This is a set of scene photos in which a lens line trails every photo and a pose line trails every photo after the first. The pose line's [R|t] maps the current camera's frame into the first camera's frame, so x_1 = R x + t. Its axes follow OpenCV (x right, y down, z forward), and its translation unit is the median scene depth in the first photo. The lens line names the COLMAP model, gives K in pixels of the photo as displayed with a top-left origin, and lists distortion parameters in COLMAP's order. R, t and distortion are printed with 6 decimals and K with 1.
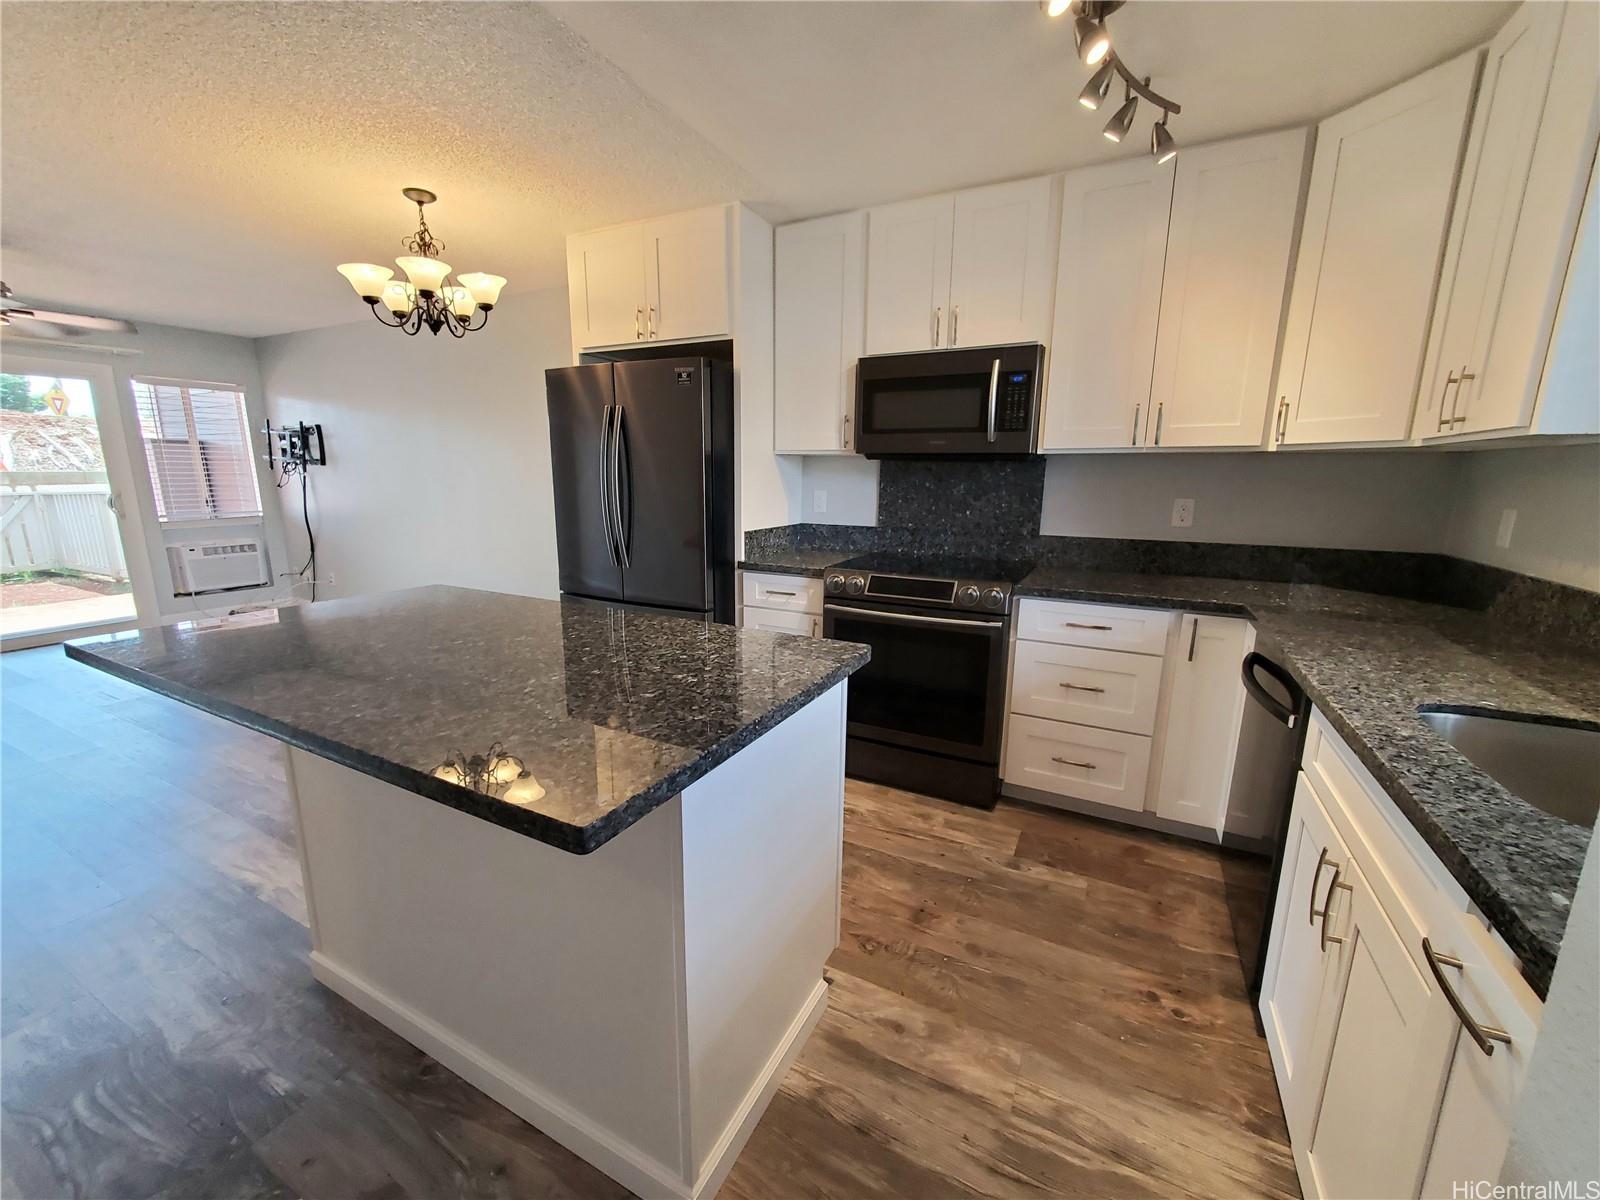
lens RADIAL K [[632.6, 0, 795.2], [0, 632.6, 601.7], [0, 0, 1]] dist [0.002358, -0.000301]
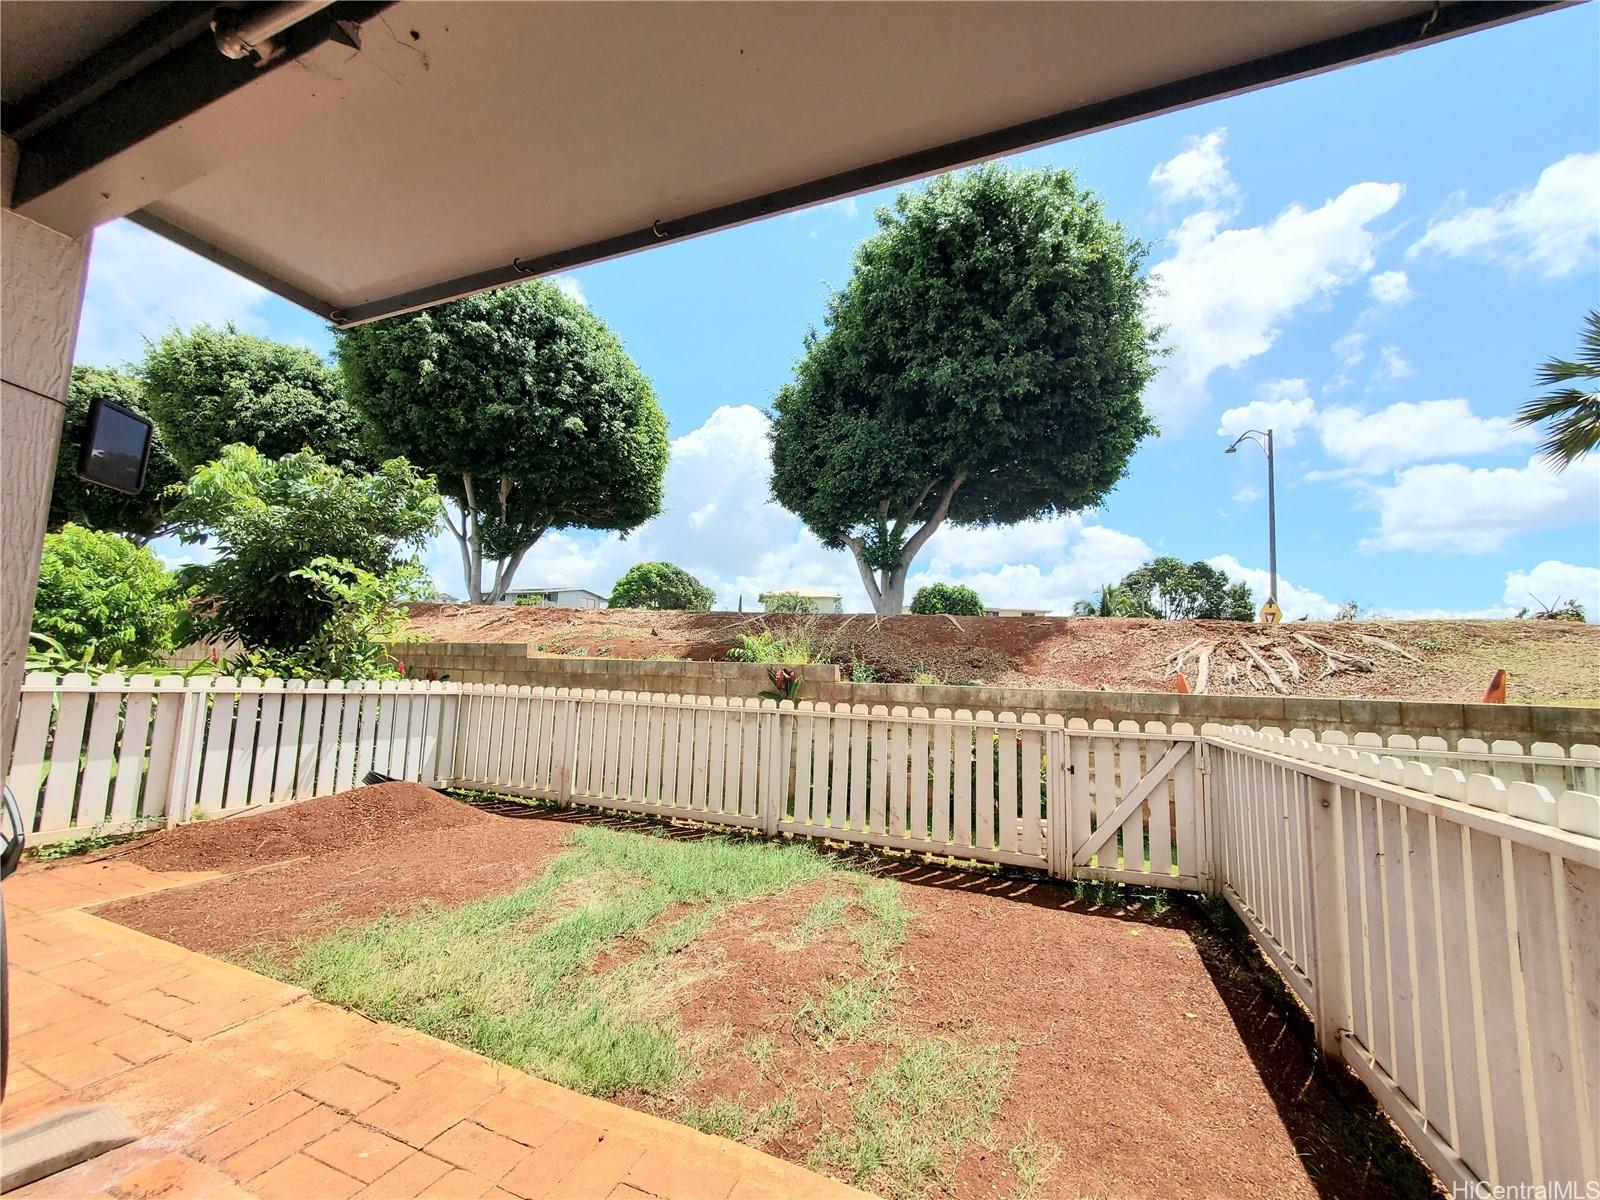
lens RADIAL K [[632.6, 0, 795.2], [0, 632.6, 601.7], [0, 0, 1]] dist [0.002358, -0.000301]
pose [[0.089883, -0.112674, -0.989558, -0.483338], [-0.234663, 0.963211, -0.130988, -0.089212], [0.967912, 0.243986, 0.060136, 0.425279]]
